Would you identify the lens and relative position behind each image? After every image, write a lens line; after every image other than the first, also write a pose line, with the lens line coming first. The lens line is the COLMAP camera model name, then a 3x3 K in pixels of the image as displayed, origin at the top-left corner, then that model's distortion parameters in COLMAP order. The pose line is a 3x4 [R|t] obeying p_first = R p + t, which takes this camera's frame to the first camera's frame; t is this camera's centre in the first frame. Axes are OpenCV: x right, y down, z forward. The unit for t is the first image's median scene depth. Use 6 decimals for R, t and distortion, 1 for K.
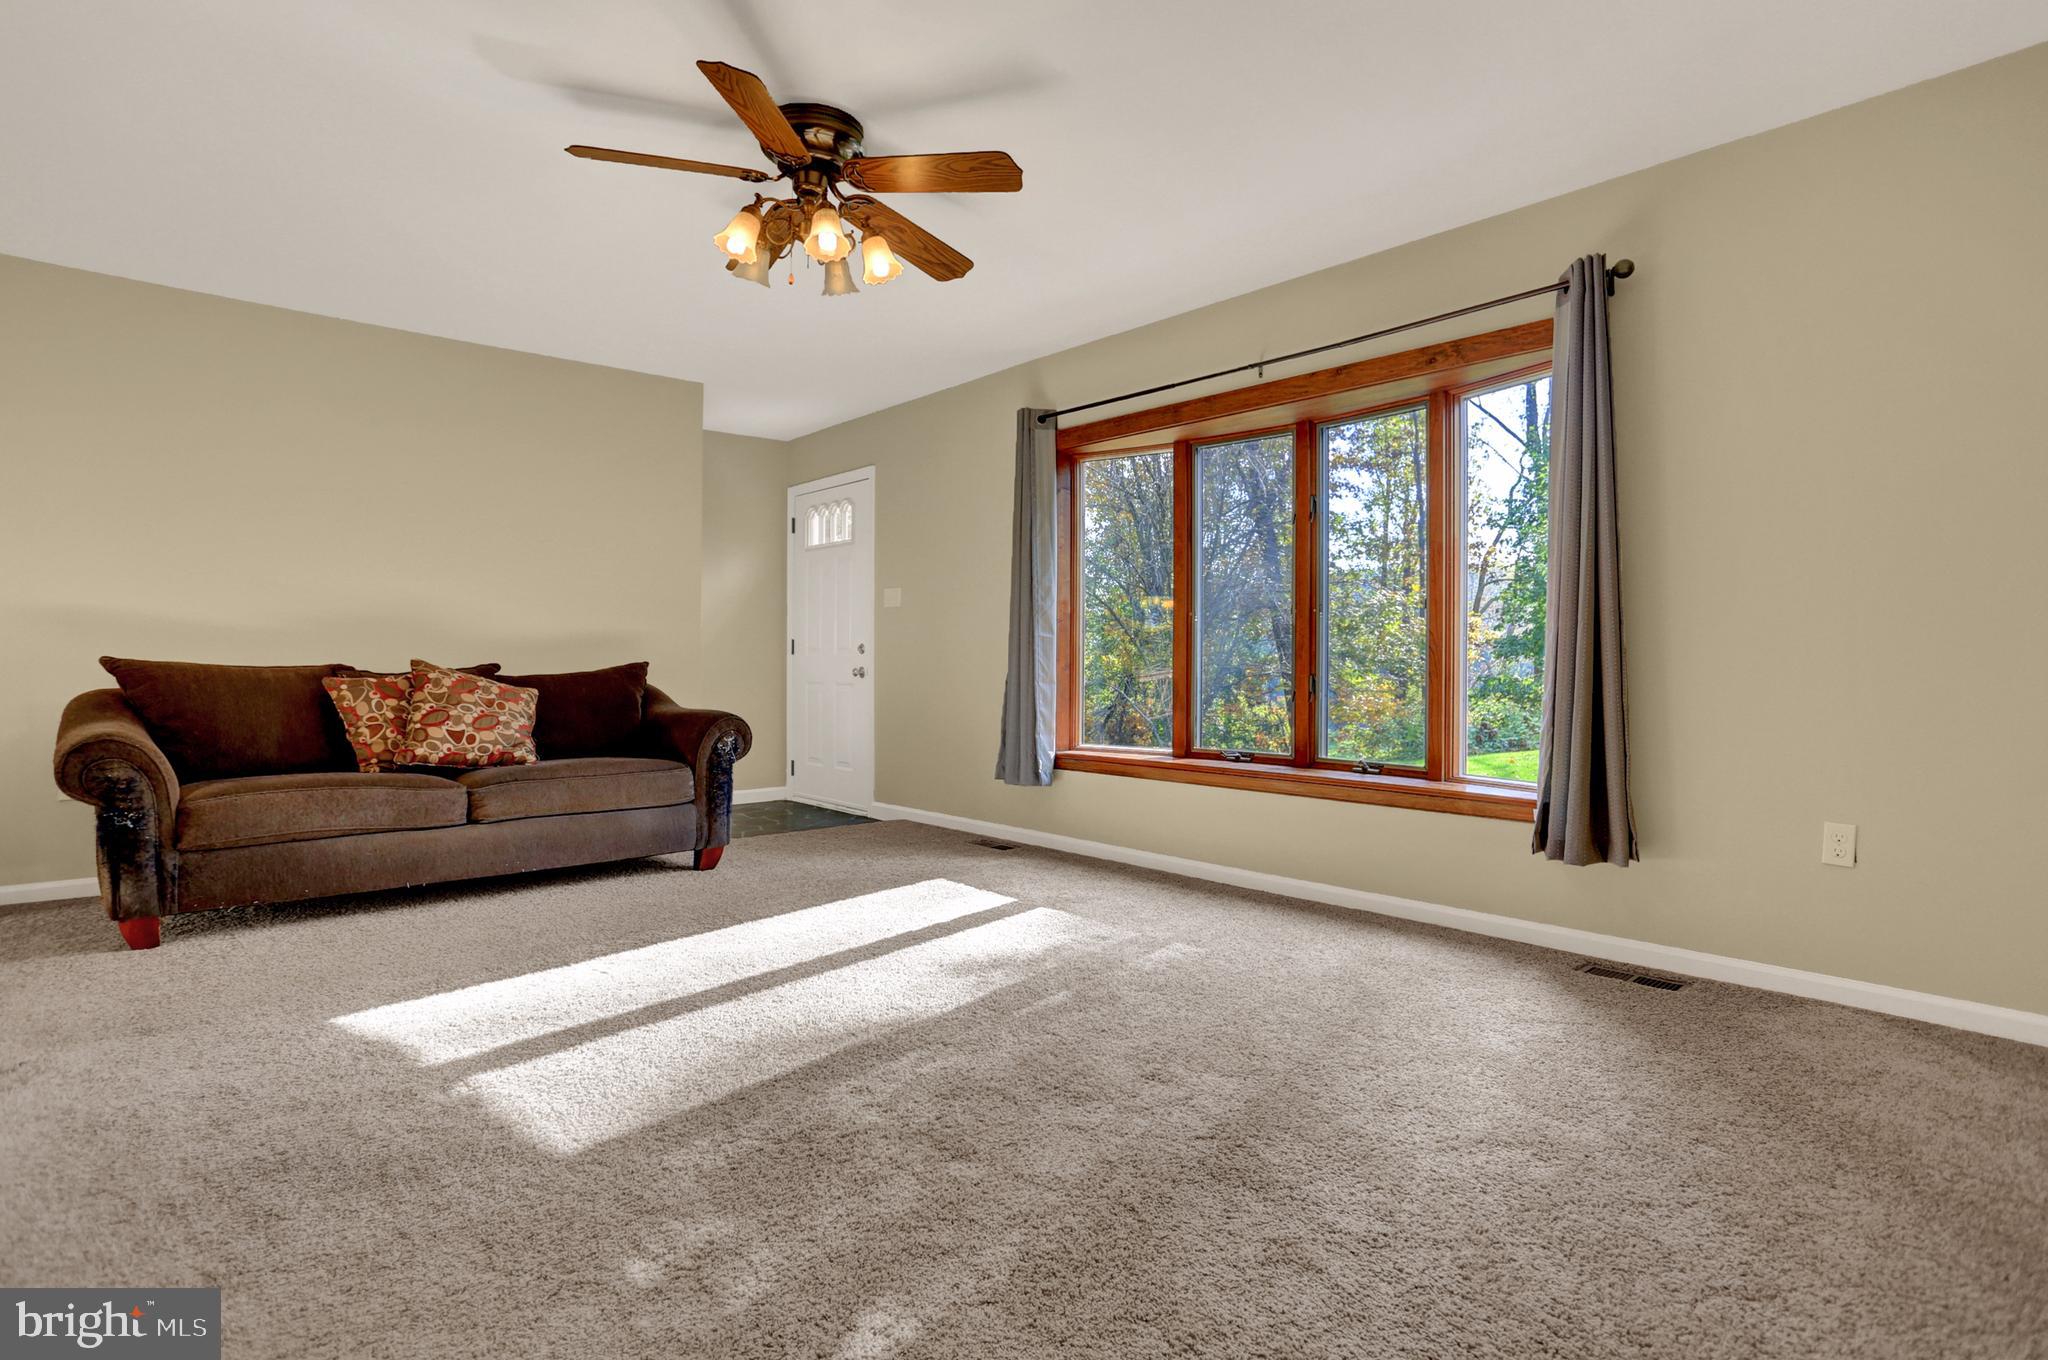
lens RADIAL K [[1026.3, 0, 1015.0], [0, 1026.3, 655.4], [0, 0, 1]] dist [-0.037096, 0.000821]
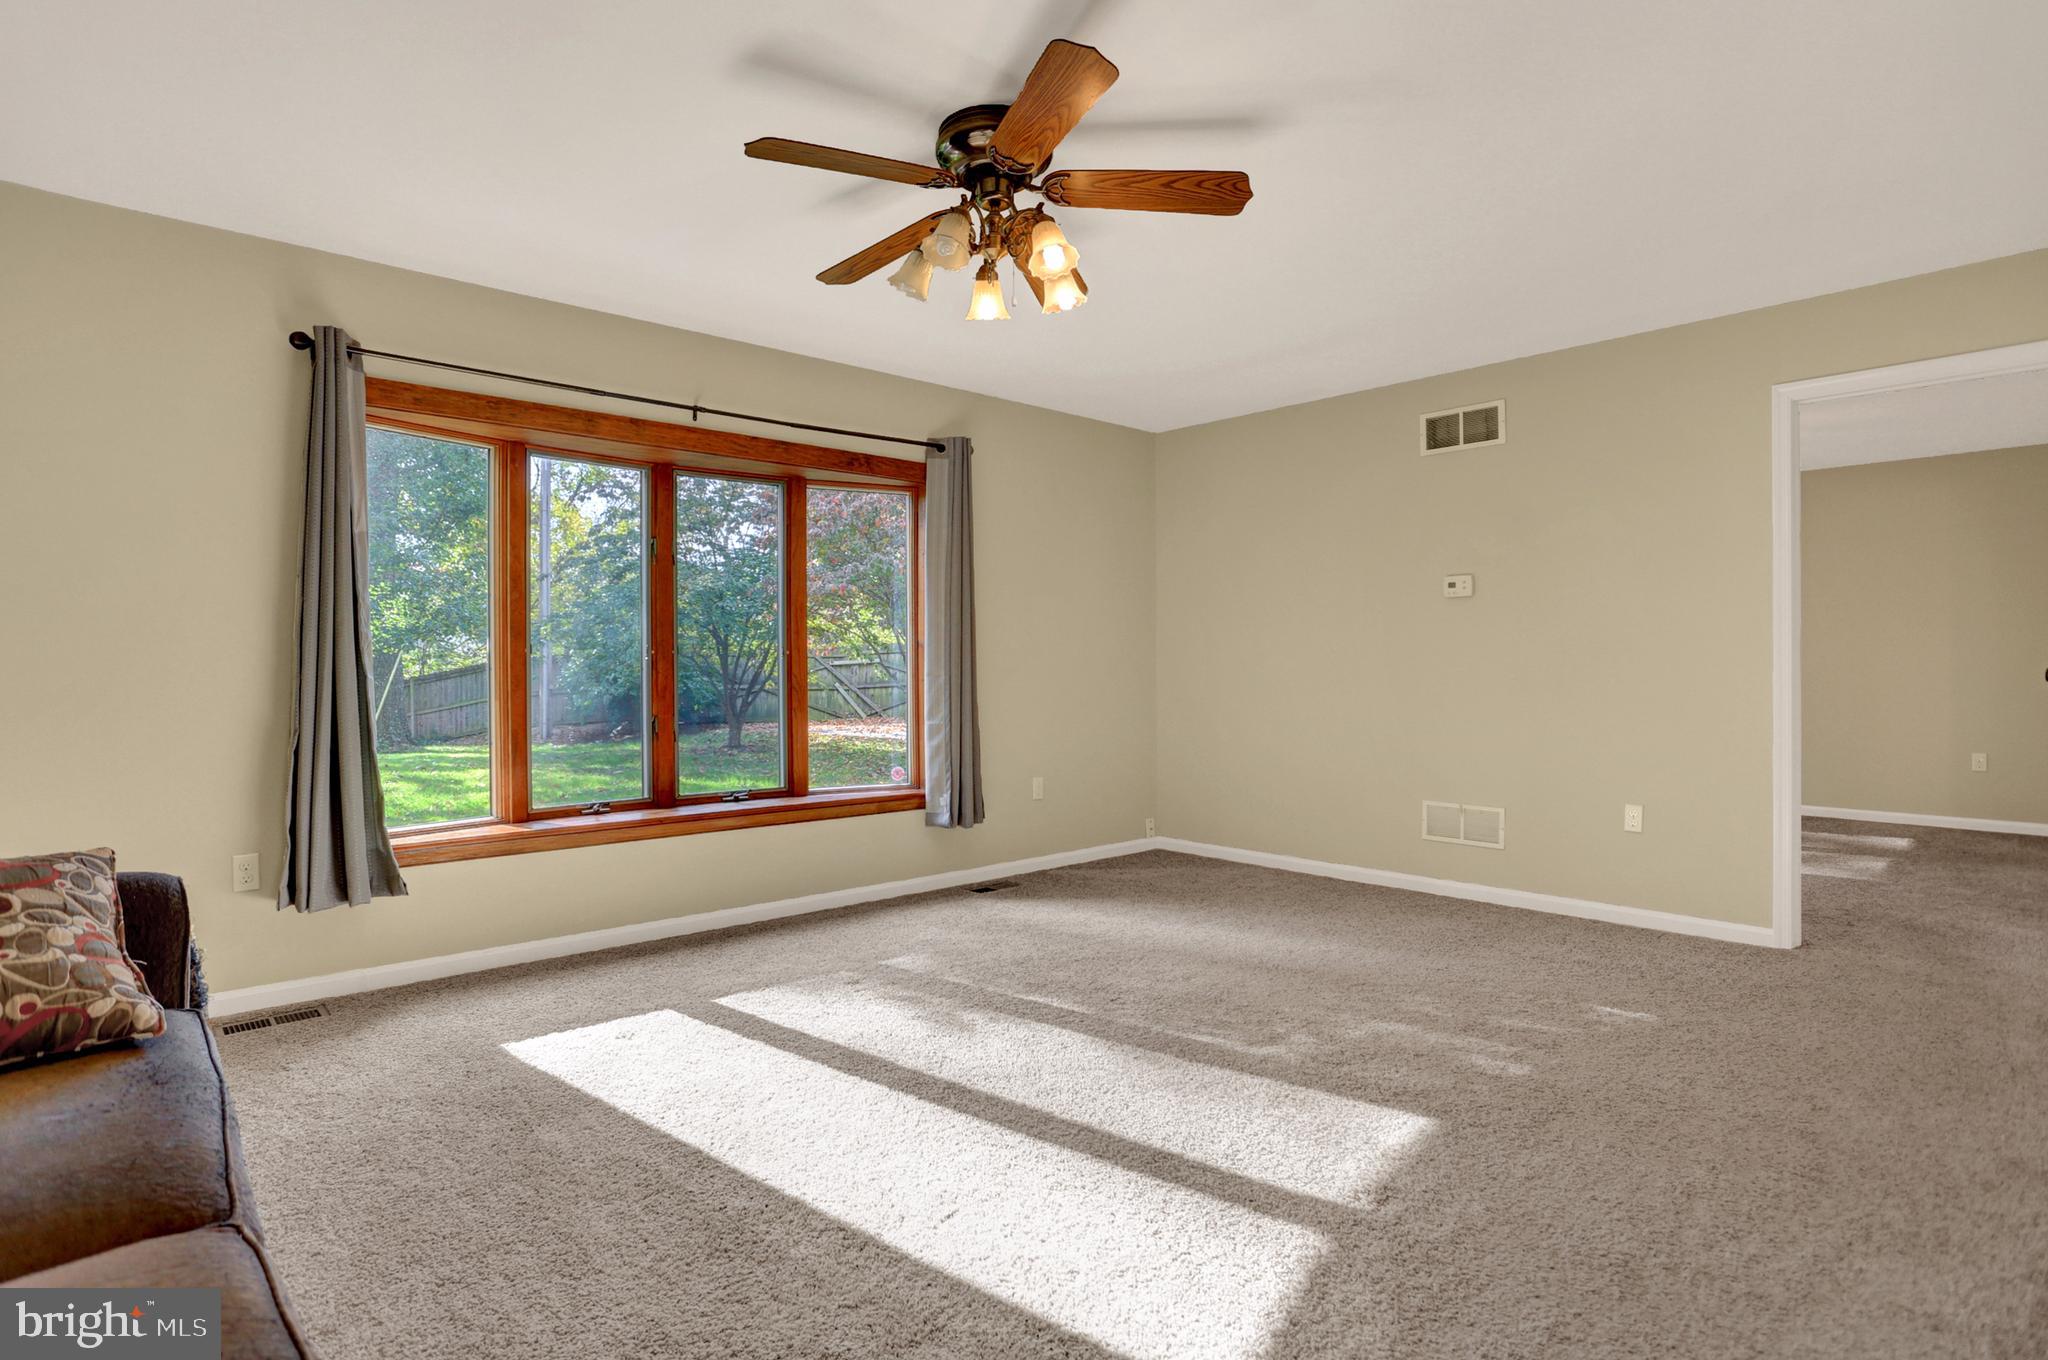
lens RADIAL K [[1050.5, 0, 1004.6], [0, 1050.5, 658.5], [0, 0, 1]] dist [-0.066689, 0.000056]
pose [[-0.000019, 0.009850, 0.999951, -0.824852], [0.002334, 0.999949, -0.009850, -0.029377], [-0.999997, 0.002334, -0.000042, 0.737224]]
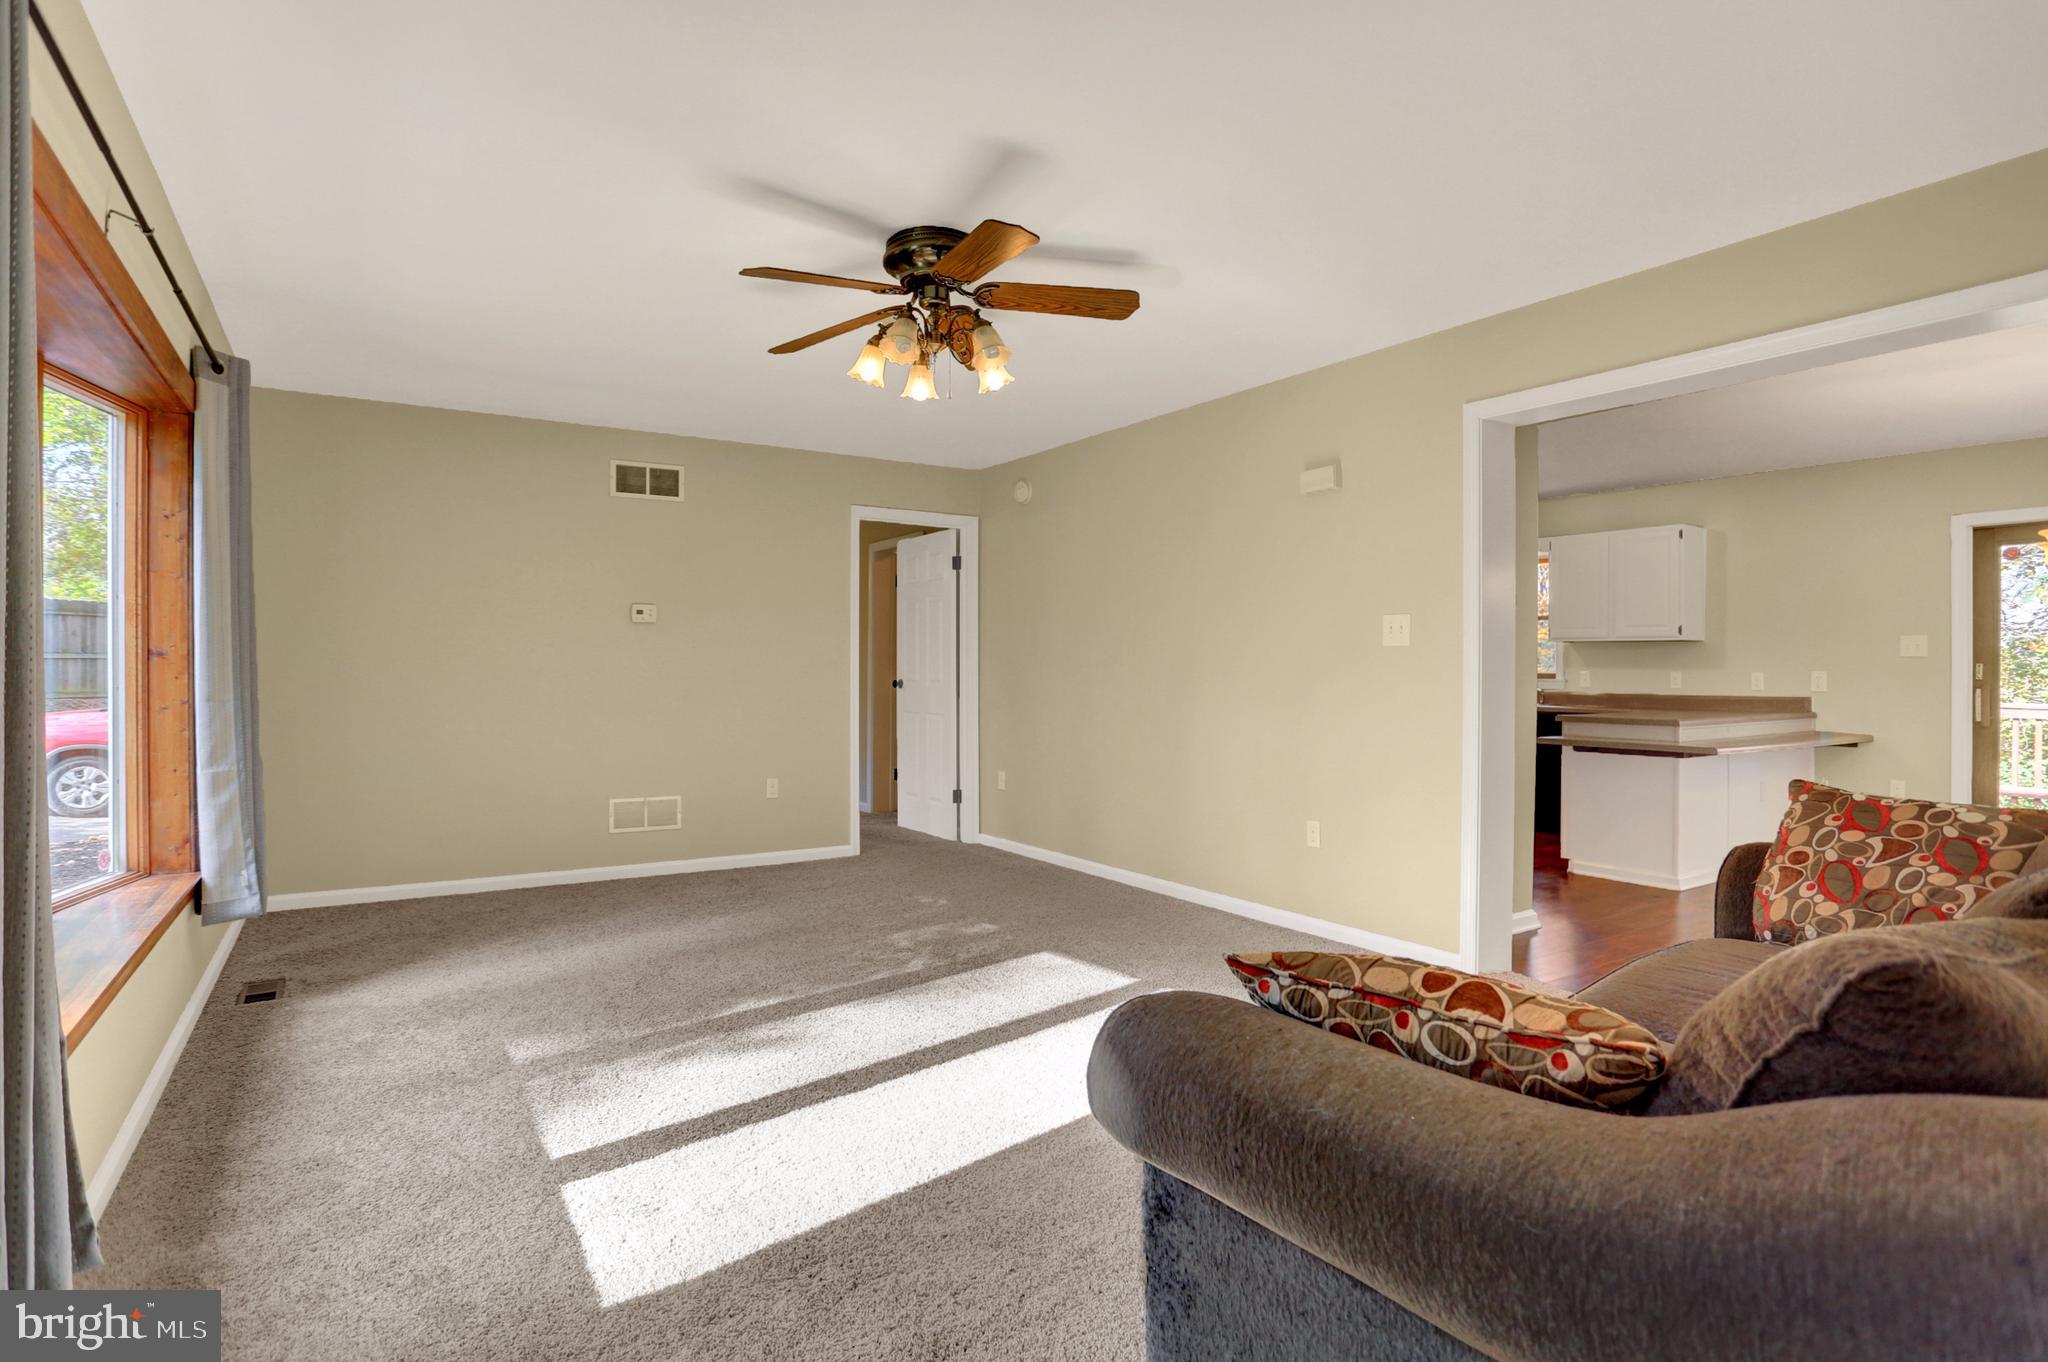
lens RADIAL K [[1026.3, 0, 1015.0], [0, 1026.3, 656.4], [0, 0, 1]] dist [-0.037096, 0.000821]
pose [[-0.988009, 0.002826, 0.154373, -0.348204], [0.000951, 0.999925, -0.012220, -0.046872], [-0.154396, -0.011927, -0.987937, 1.507767]]
